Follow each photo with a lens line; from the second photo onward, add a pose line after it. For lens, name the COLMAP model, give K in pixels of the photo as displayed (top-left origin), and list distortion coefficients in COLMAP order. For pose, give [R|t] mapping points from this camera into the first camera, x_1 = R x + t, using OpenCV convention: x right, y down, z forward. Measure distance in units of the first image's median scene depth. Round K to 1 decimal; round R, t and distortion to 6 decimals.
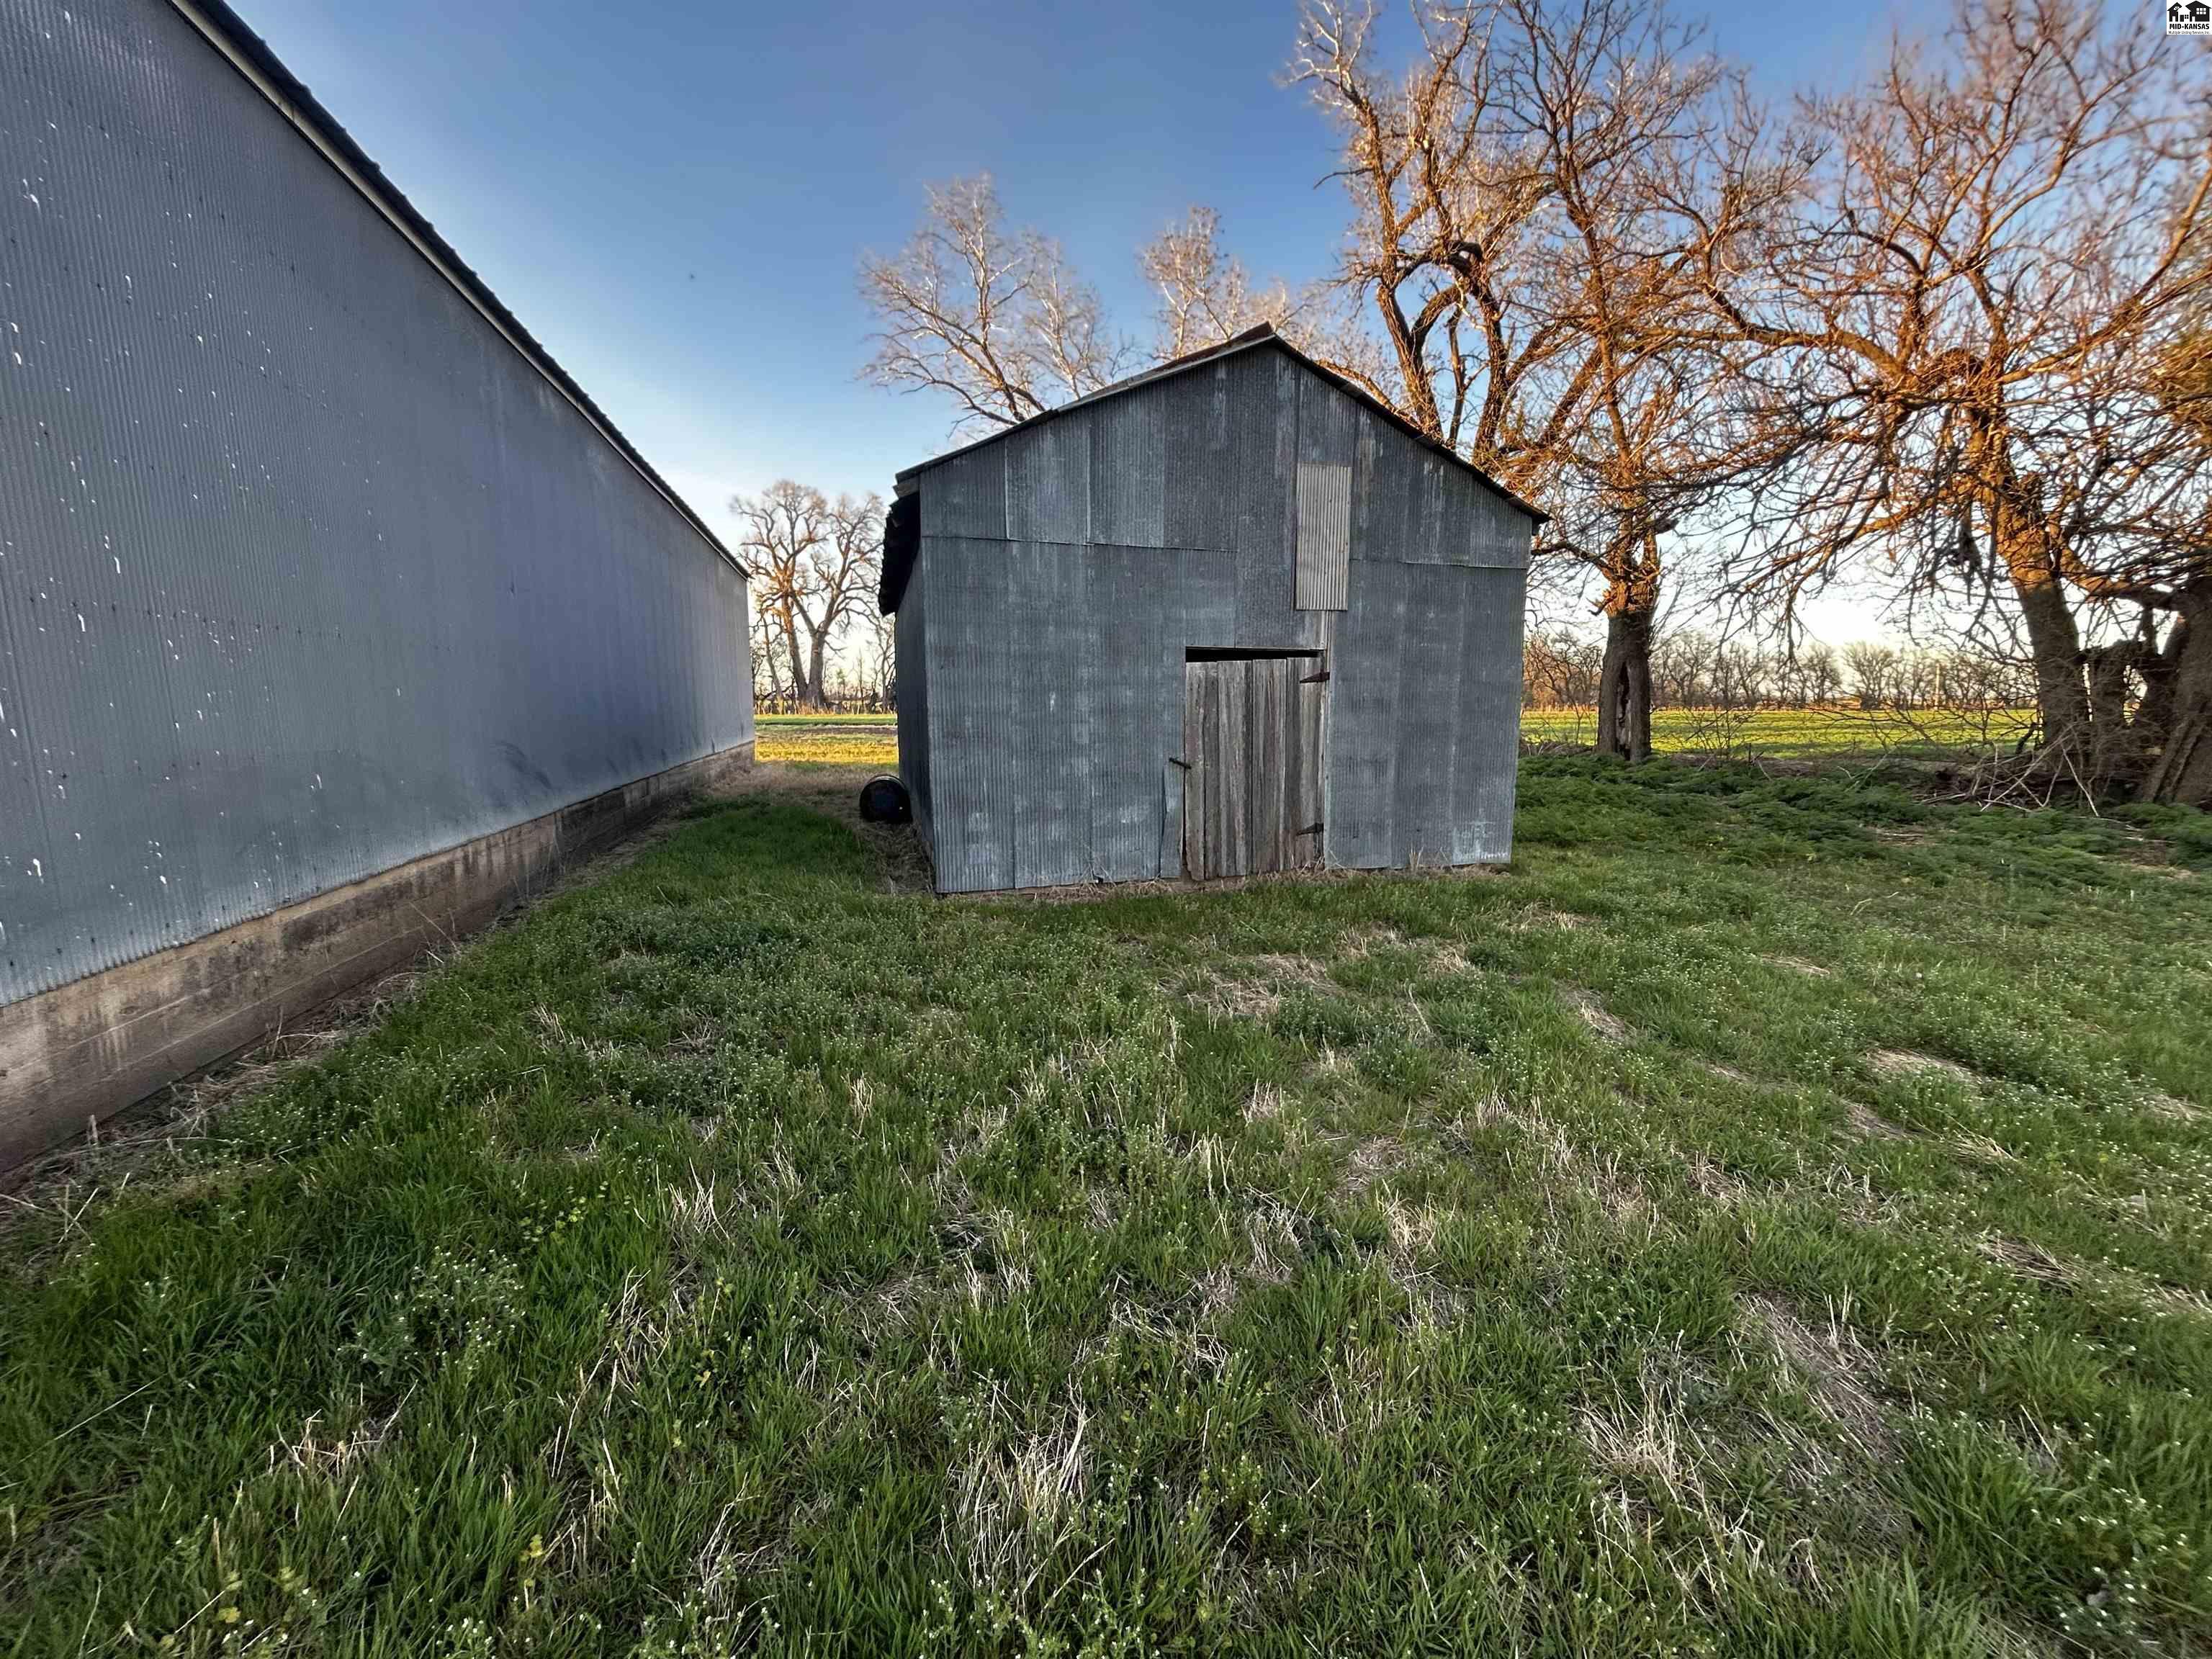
lens RADIAL K [[885.9, 0, 1112.8], [0, 885.9, 827.2], [0, 0, 1]] dist [-0.001739, 0.000245]
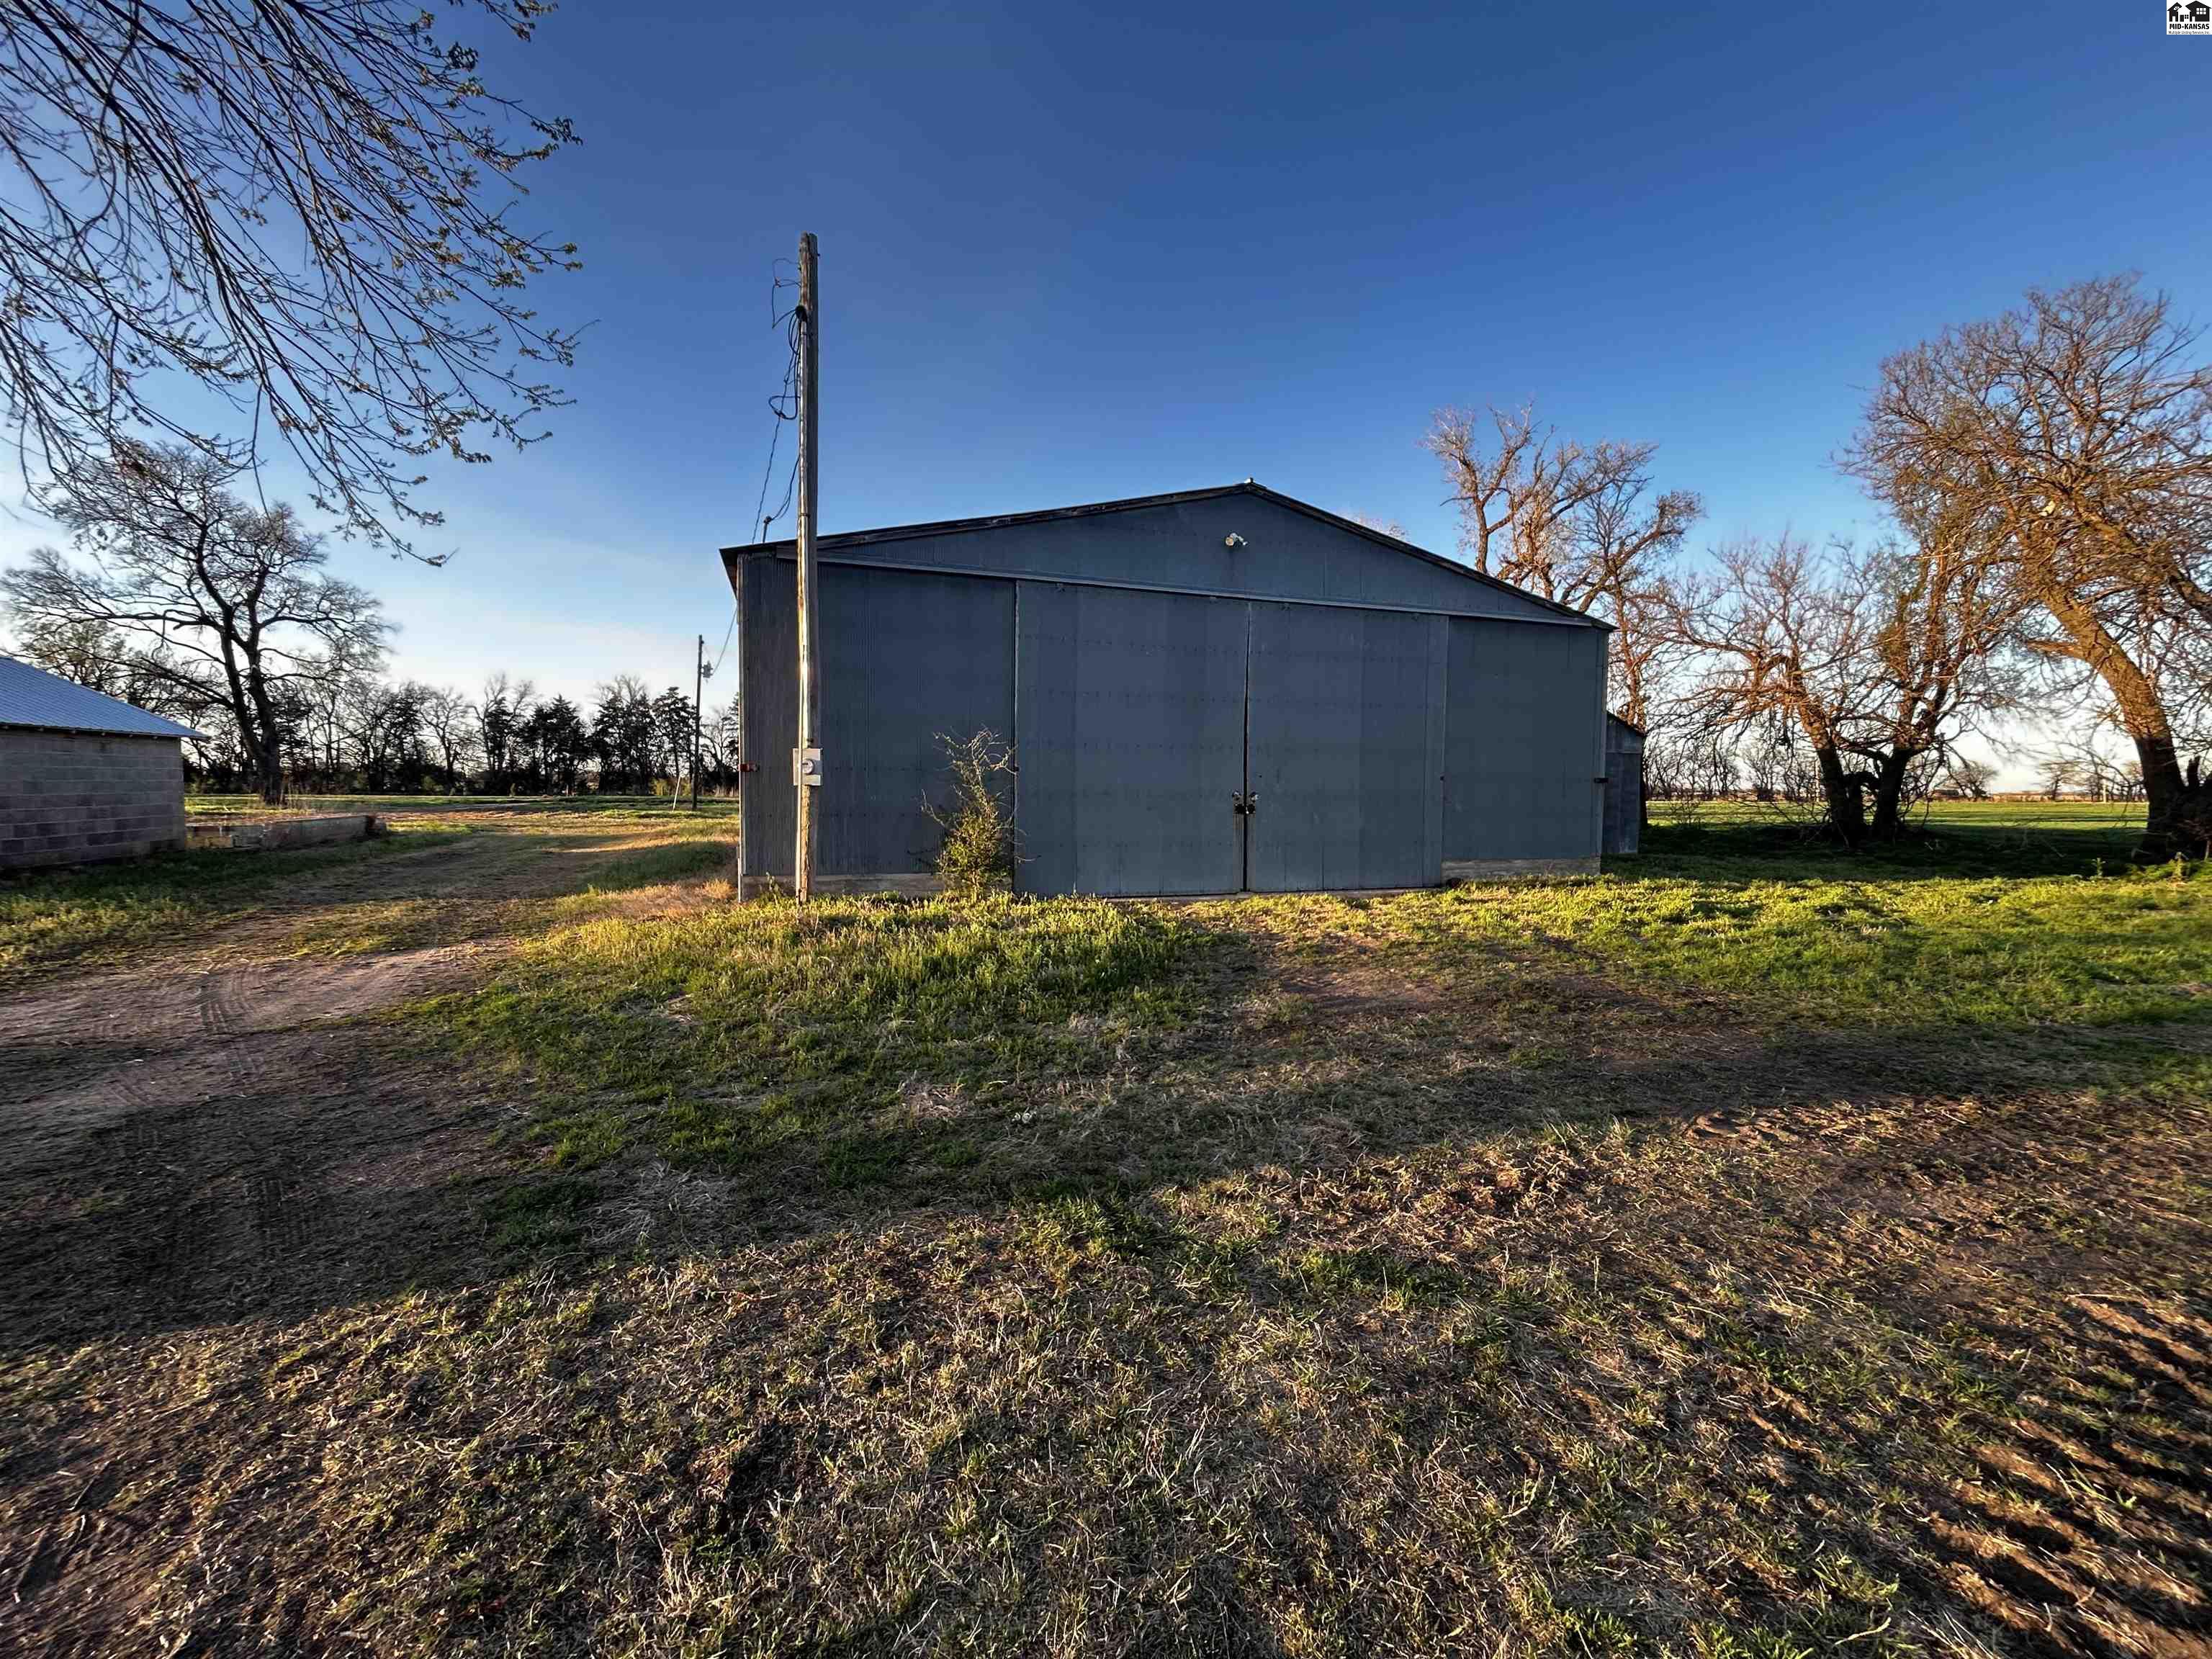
lens RADIAL K [[885.9, 0, 1108.5], [0, 885.9, 833.4], [0, 0, 1]] dist [-0.001739, 0.000245]
pose [[0.997933, 0.006967, 0.063880, -0.153071], [-0.001360, 0.996173, -0.087396, 0.024496], [-0.064244, 0.087128, 0.994123, -0.186856]]
